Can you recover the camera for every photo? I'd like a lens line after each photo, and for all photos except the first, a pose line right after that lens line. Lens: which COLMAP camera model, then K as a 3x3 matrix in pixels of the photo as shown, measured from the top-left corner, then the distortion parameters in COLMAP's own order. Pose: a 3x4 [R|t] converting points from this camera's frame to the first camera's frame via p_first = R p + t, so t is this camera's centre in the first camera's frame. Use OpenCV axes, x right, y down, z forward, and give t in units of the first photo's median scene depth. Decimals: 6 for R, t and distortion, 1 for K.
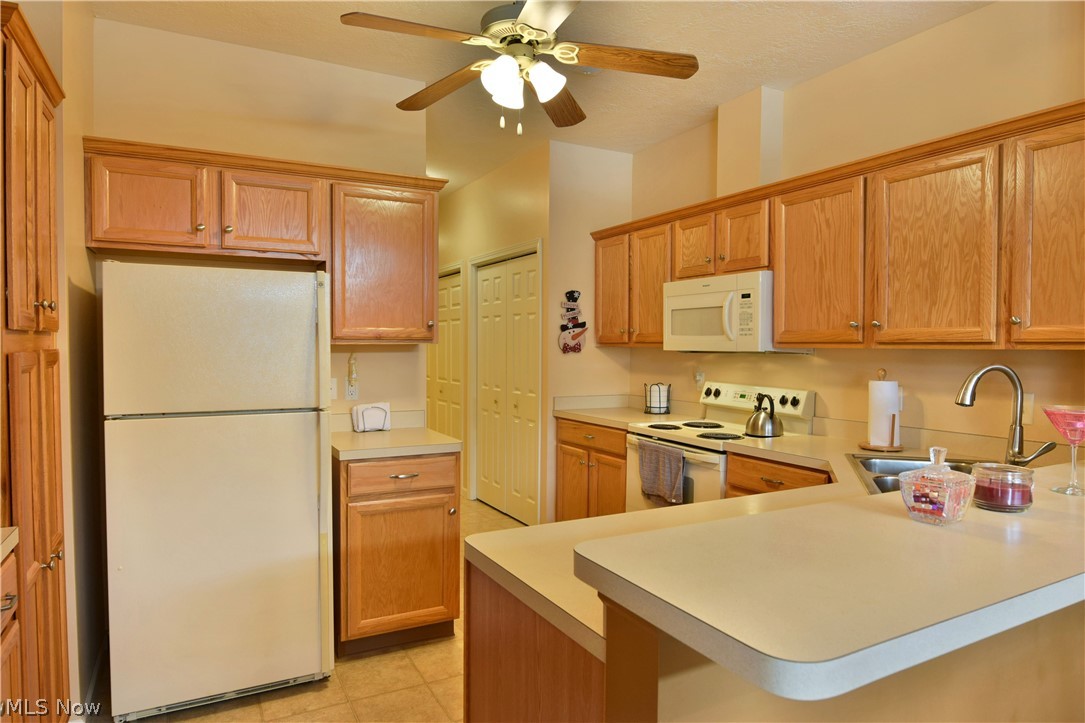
lens RADIAL K [[661.2, 0, 542.4], [0, 661.2, 364.7], [0, 0, 1]] dist [-0.012853, -0.005484]
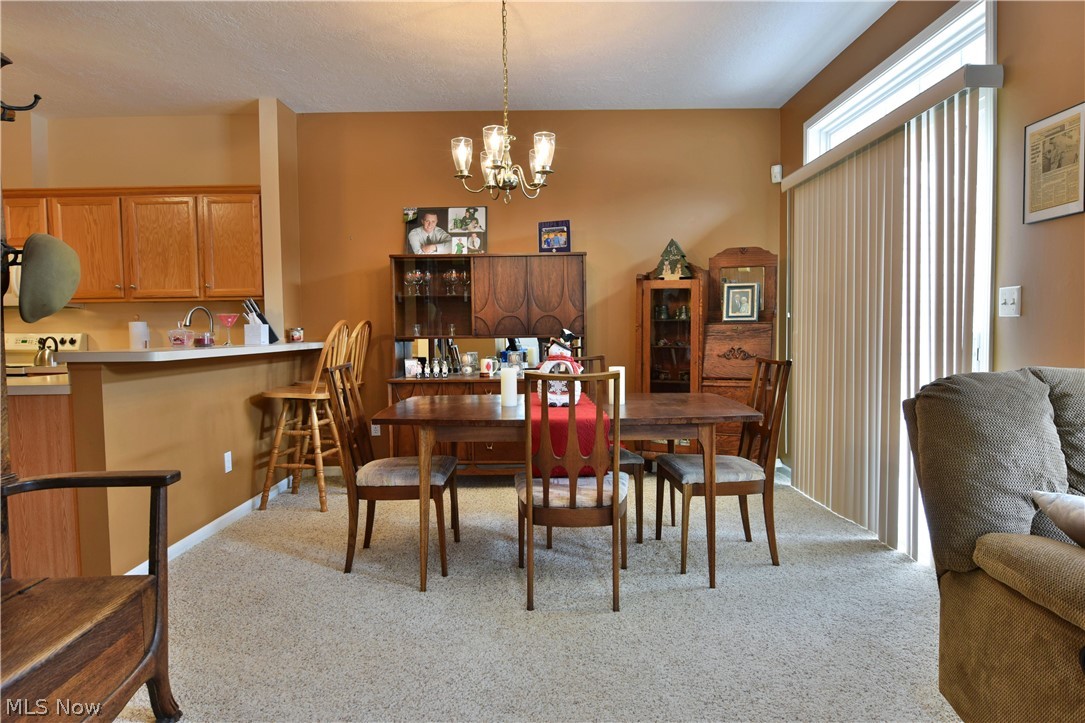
lens RADIAL K [[661.2, 0, 544.7], [0, 661.2, 365.2], [0, 0, 1]] dist [-0.012853, -0.005484]
pose [[0.467038, -0.056911, 0.882404, -0.464375], [0.040464, 0.998257, 0.042966, 0.101720], [-0.883311, 0.015639, 0.468527, -0.671519]]
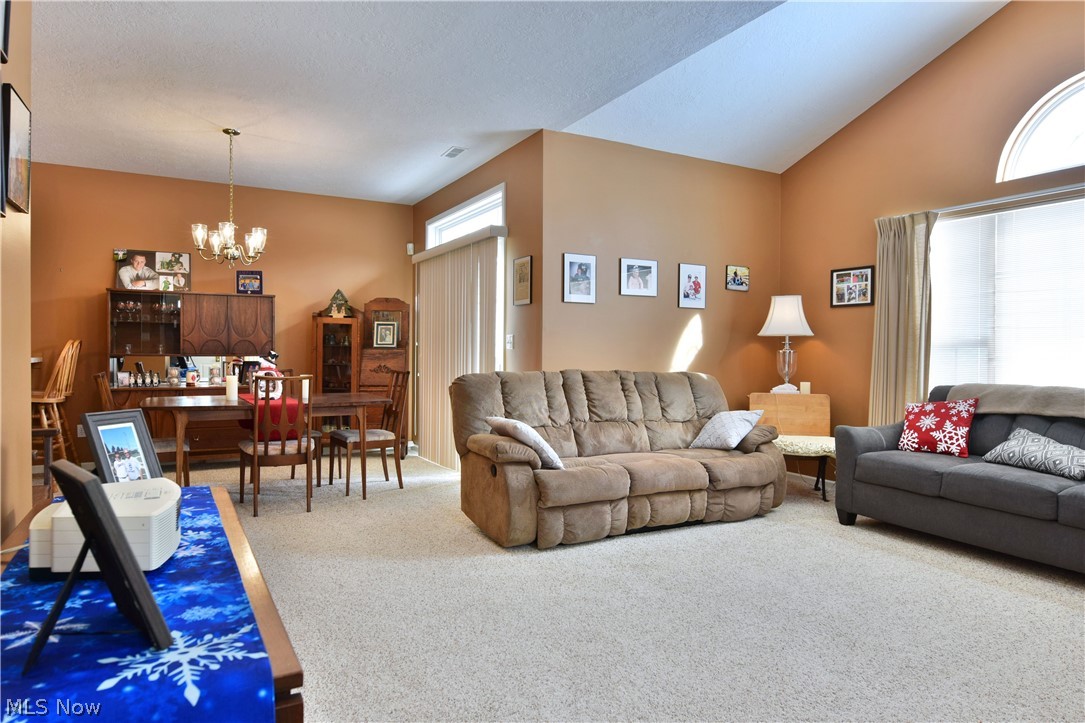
lens RADIAL K [[661.2, 0, 544.7], [0, 661.2, 364.0], [0, 0, 1]] dist [-0.012853, -0.005484]
pose [[-0.018680, -0.024053, 0.999536, -1.192962], [0.022399, 0.999450, 0.024469, 0.097991], [-0.999575, 0.022846, -0.018130, -0.865193]]
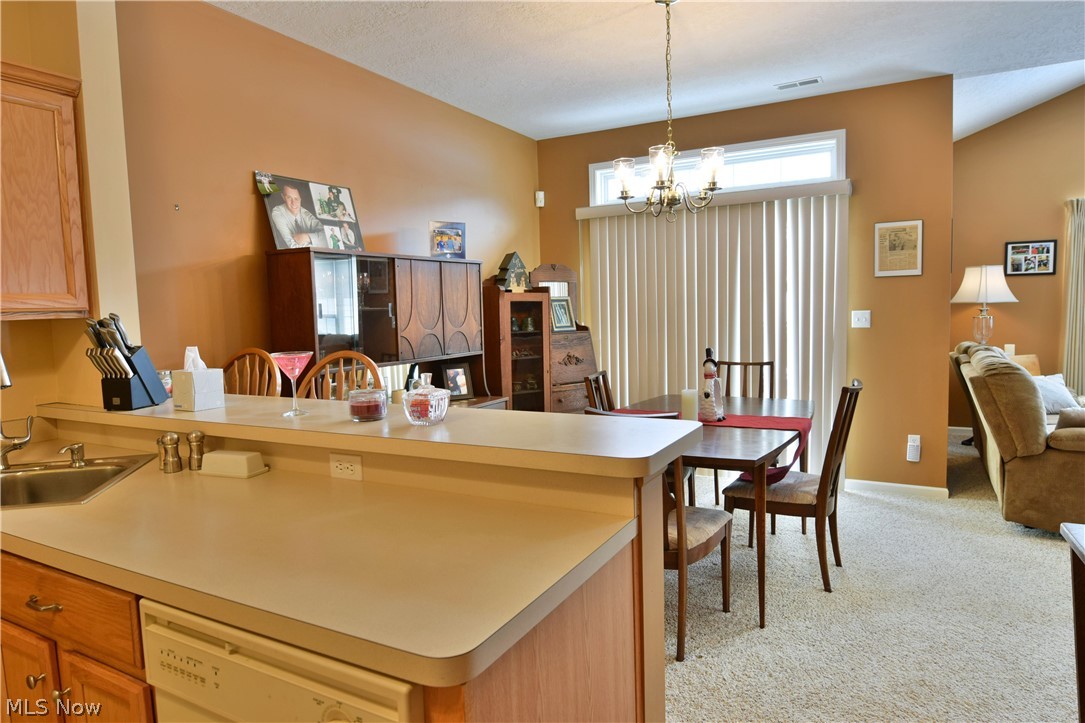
lens RADIAL K [[661.2, 0, 544.4], [0, 661.2, 363.6], [0, 0, 1]] dist [-0.012853, -0.005484]
pose [[-0.547643, -0.058615, 0.834656, -0.302811], [0.052381, 0.993185, 0.104117, -0.013522], [-0.835071, 0.100739, -0.540841, 0.629651]]
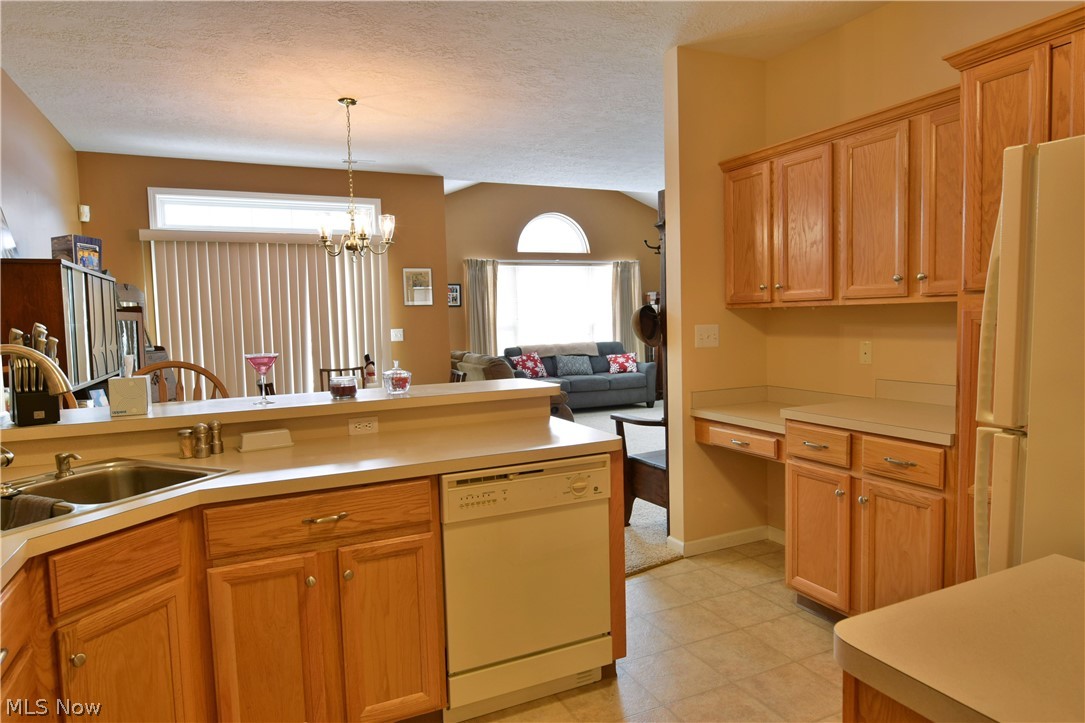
lens RADIAL K [[661.2, 0, 542.6], [0, 661.2, 361.7], [0, 0, 1]] dist [-0.012853, -0.005484]
pose [[-0.998633, 0.018956, 0.048706, -0.002780], [0.023684, 0.994864, 0.098411, -0.032658], [-0.046590, 0.099430, -0.993953, 1.297298]]
